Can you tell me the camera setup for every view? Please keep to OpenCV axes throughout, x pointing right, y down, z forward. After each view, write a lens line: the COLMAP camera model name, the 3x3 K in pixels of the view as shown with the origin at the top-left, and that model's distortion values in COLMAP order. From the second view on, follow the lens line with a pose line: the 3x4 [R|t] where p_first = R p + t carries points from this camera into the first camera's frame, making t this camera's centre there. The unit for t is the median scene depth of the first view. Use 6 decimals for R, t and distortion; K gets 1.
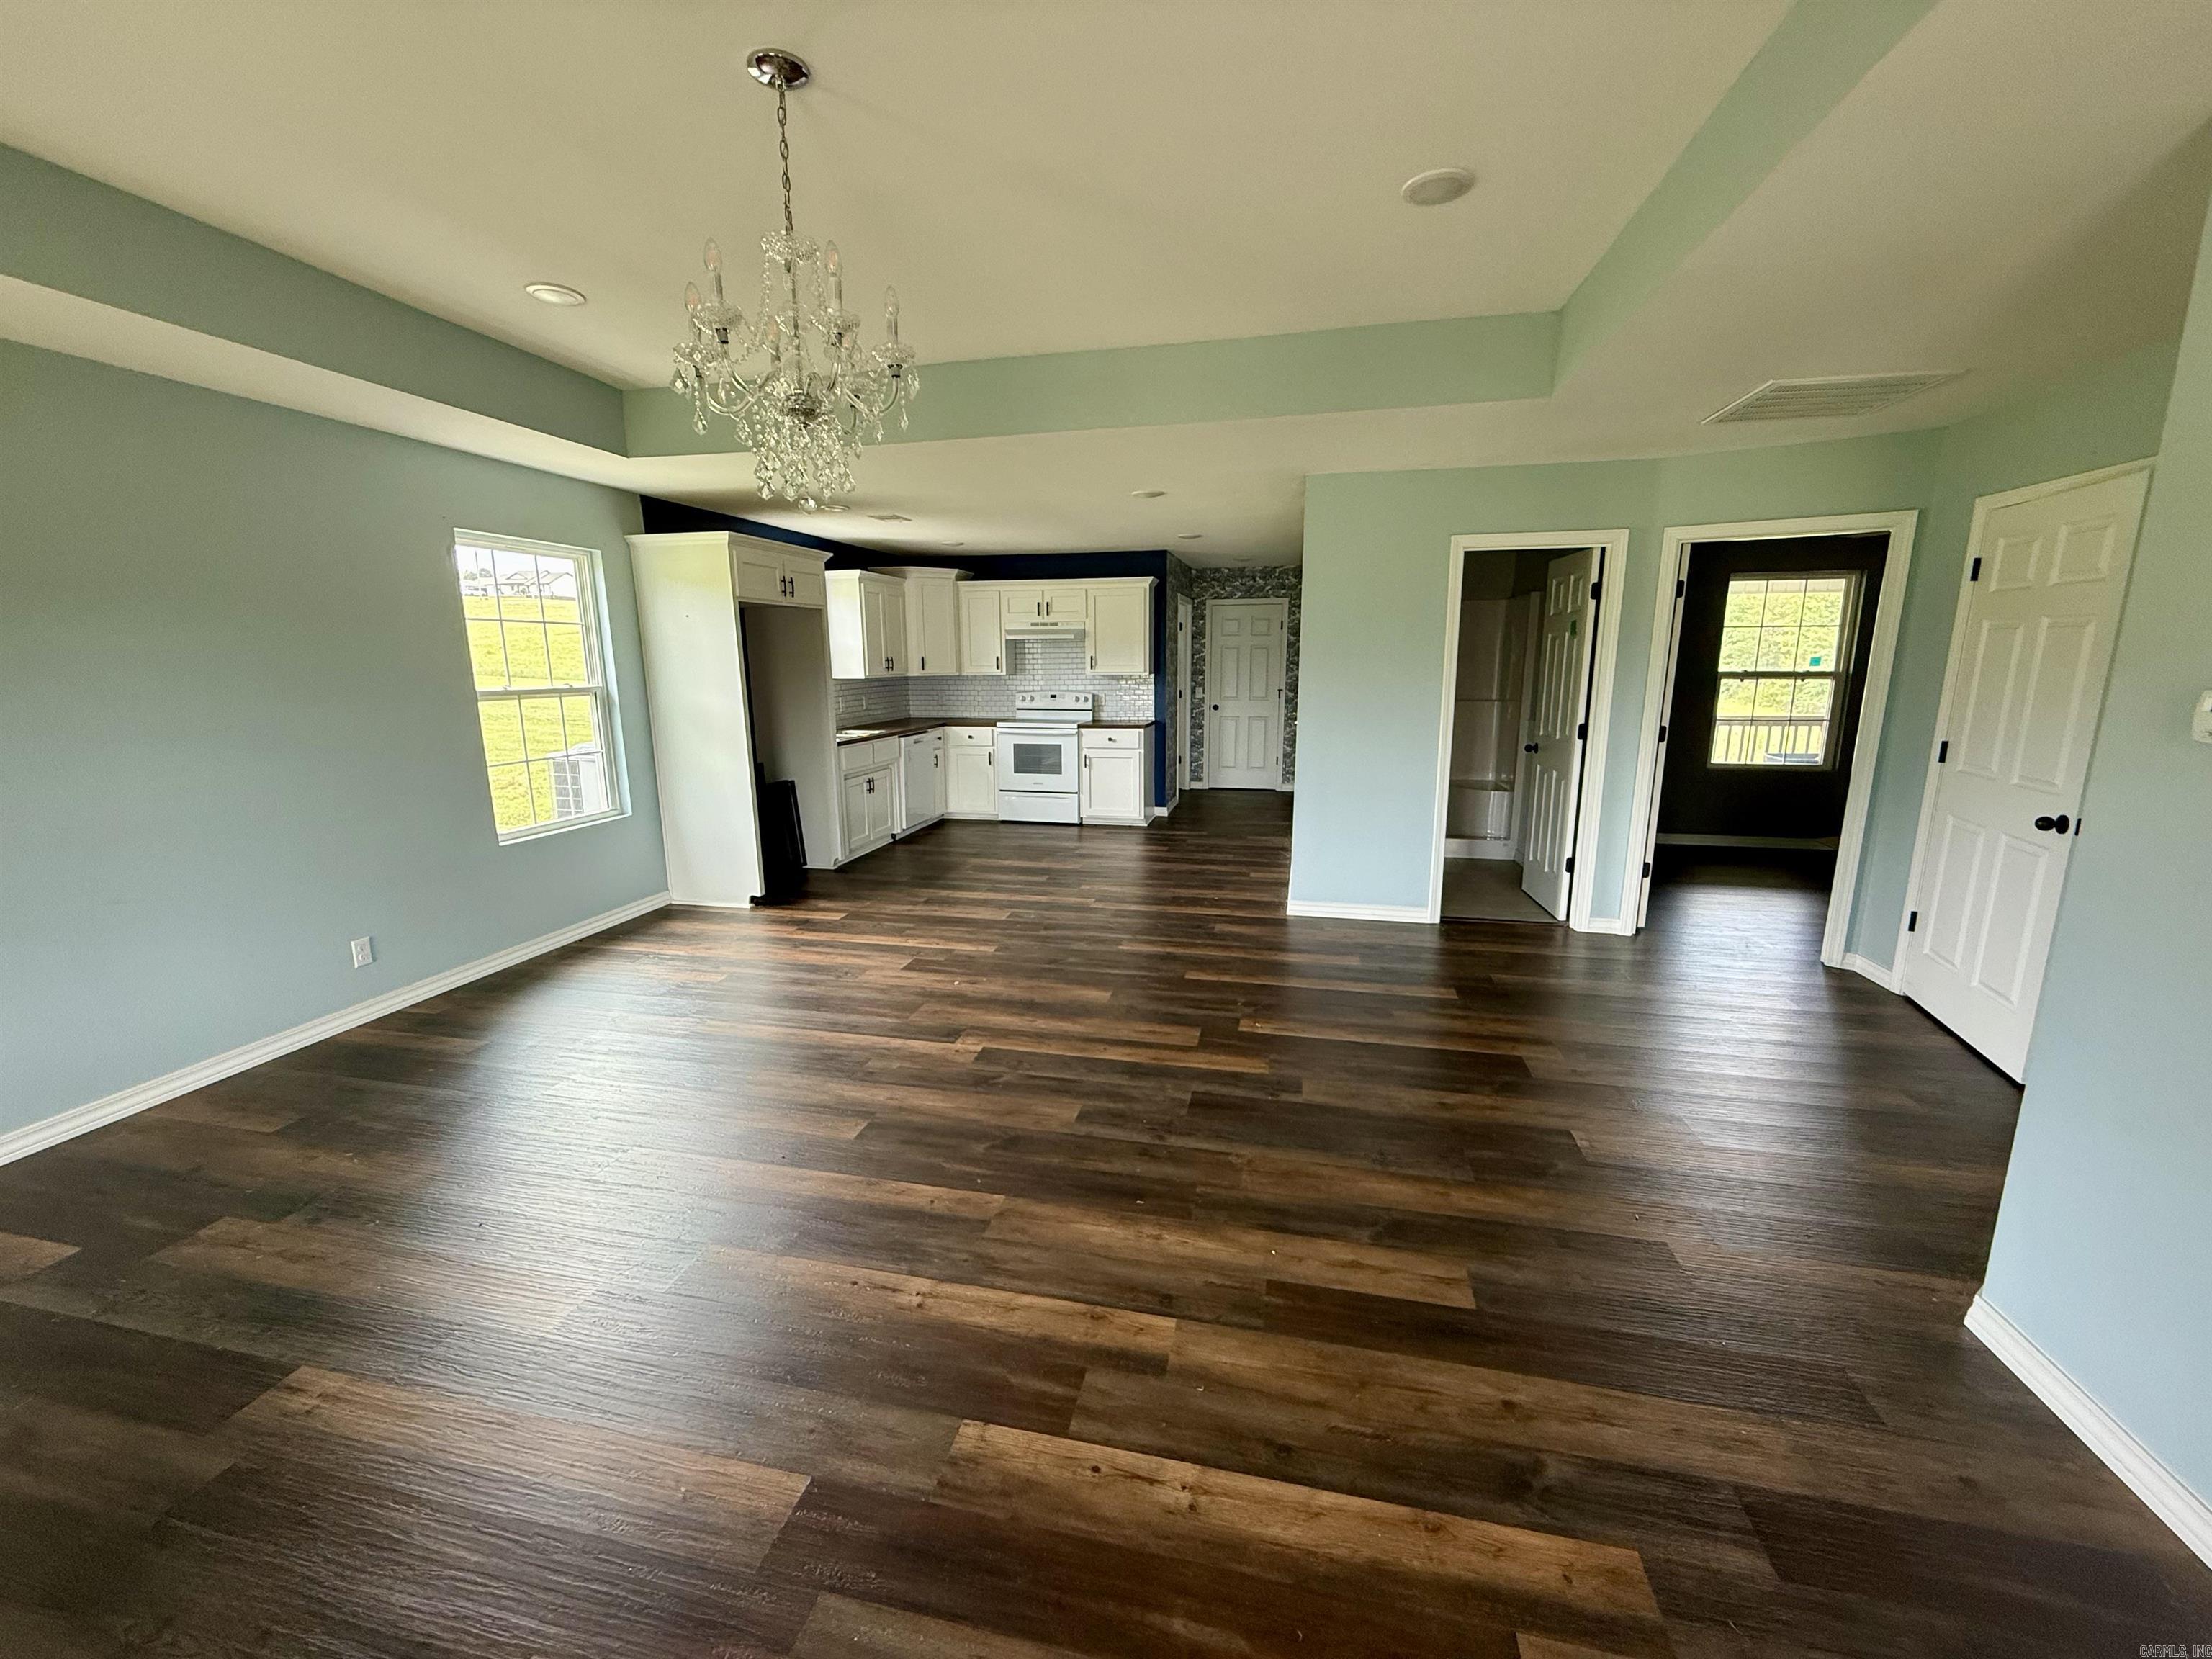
lens RADIAL K [[884.3, 0, 1101.1], [0, 884.3, 834.7], [0, 0, 1]] dist [-0.002104, 0.000266]
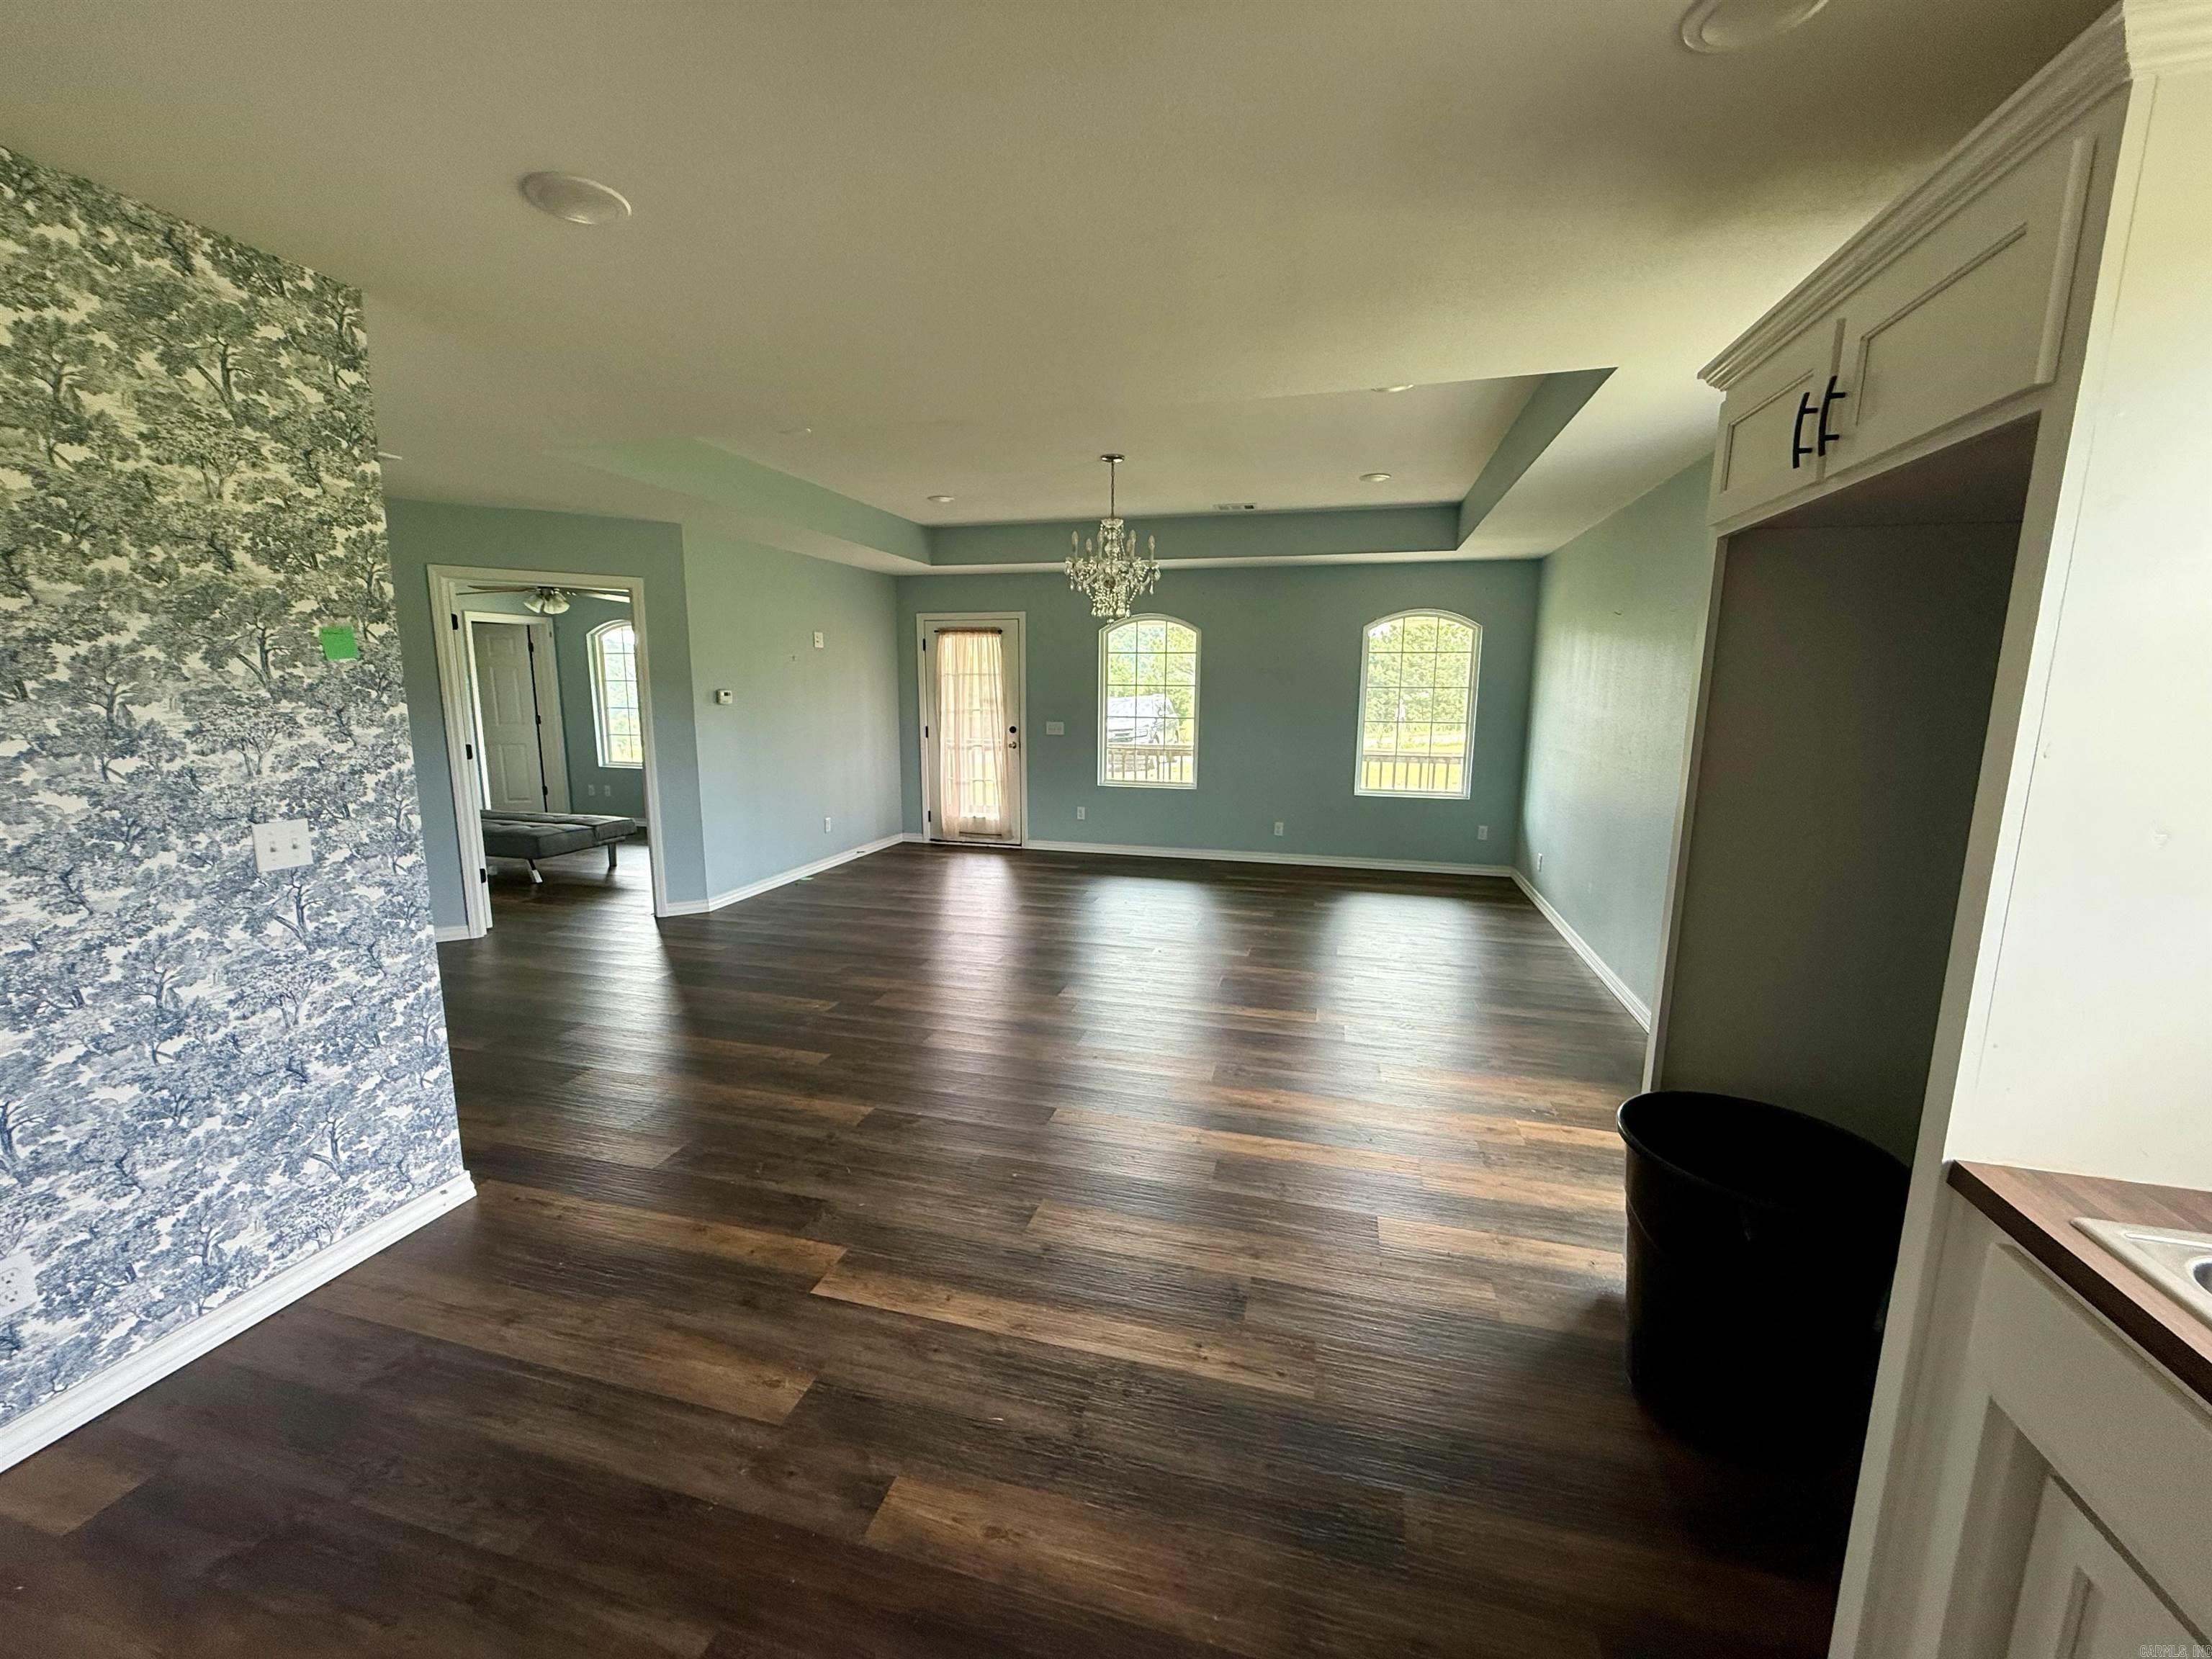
lens RADIAL K [[884.3, 0, 1111.8], [0, 884.3, 823.1], [0, 0, 1]] dist [-0.002104, 0.000266]
pose [[-0.999449, -0.025263, 0.021509, -0.166143], [-0.016418, 0.939899, 0.341058, -0.303556], [-0.028832, 0.340517, -0.939796, 1.513769]]
